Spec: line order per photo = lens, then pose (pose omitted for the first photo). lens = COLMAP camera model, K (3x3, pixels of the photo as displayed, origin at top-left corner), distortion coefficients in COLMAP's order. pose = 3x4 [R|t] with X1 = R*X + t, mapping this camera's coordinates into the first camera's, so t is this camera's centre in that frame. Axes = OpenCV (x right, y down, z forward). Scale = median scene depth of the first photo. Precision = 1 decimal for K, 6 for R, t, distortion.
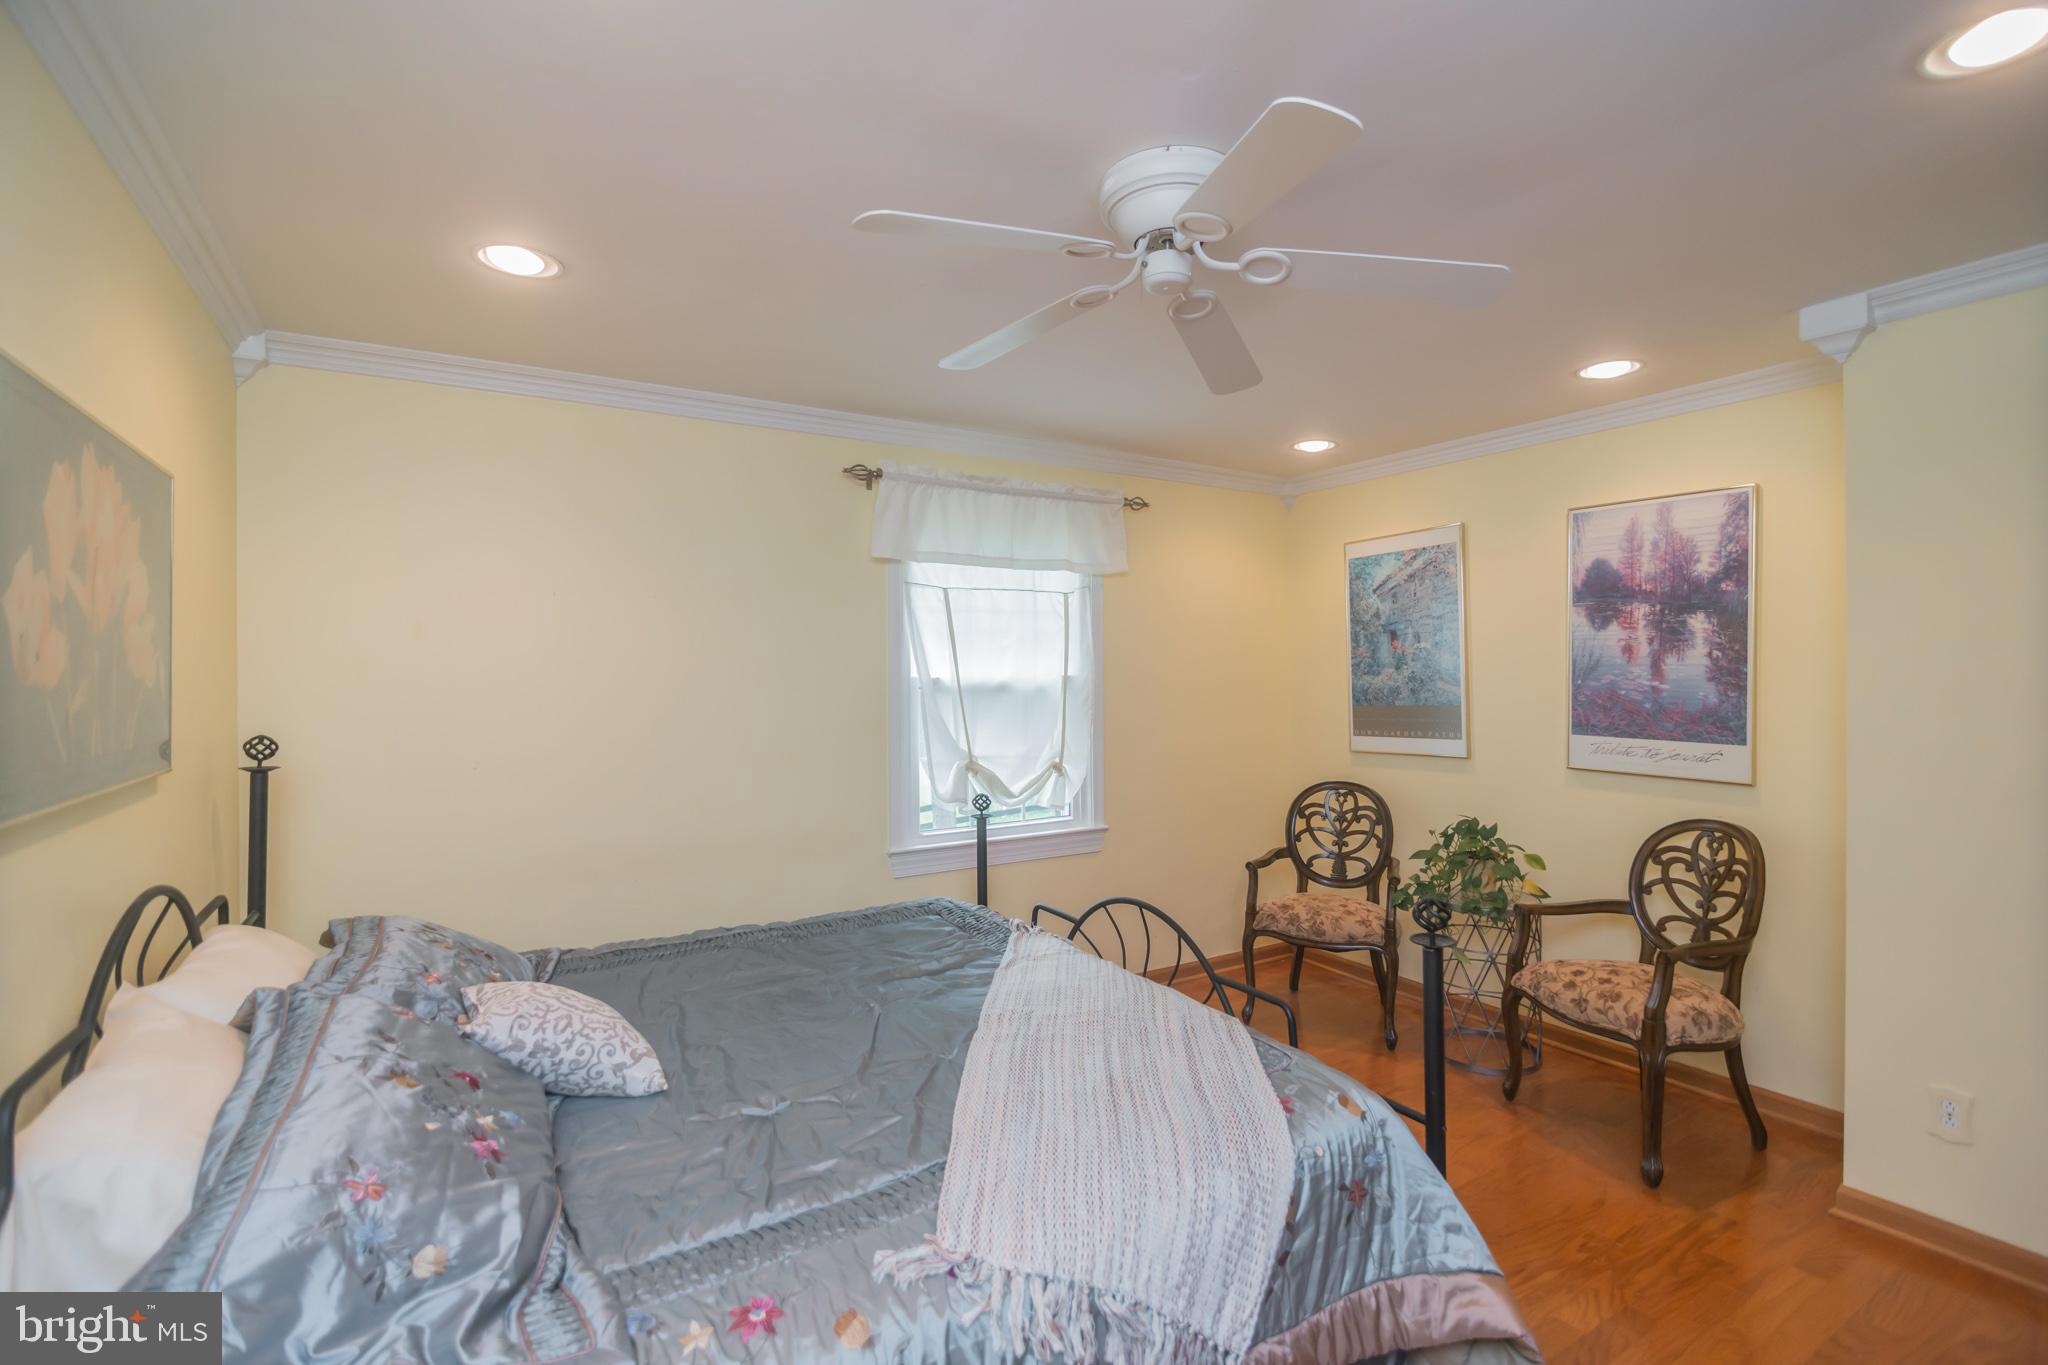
lens RADIAL K [[923.8, 0, 1017.6], [0, 923.8, 675.8], [0, 0, 1]] dist [-0.002075, -0.000388]
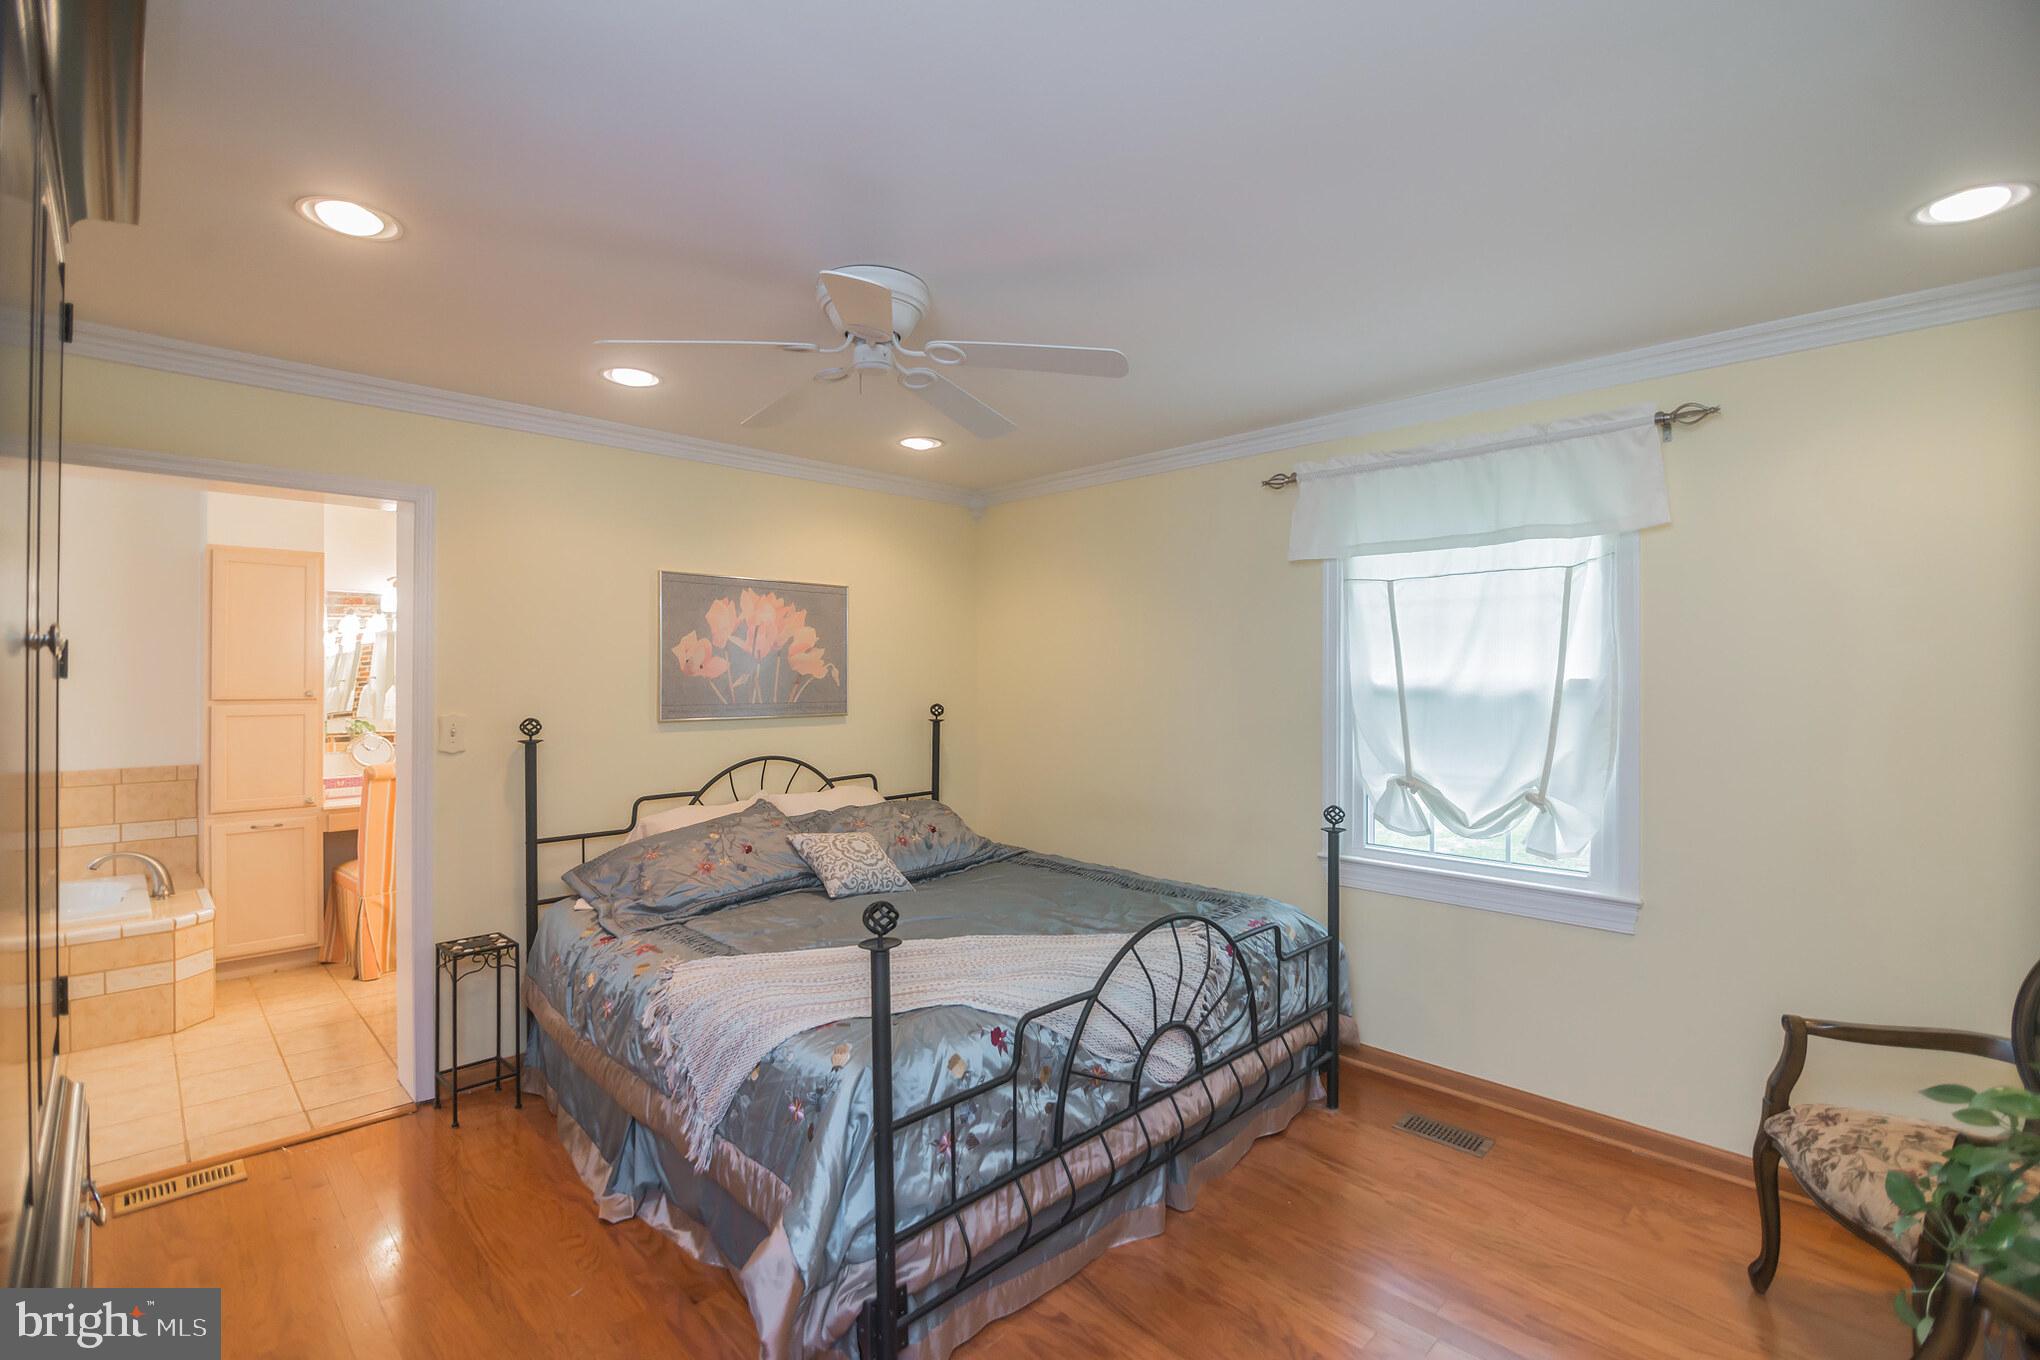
lens RADIAL K [[920.2, 0, 1013.6], [0, 920.2, 673.3], [0, 0, 1]] dist [-0.002075, -0.000388]
pose [[0.227865, 0.004346, -0.973683, 0.683232], [-0.005456, 0.999980, 0.003186, -0.004561], [0.973677, 0.004587, 0.227884, 0.416312]]
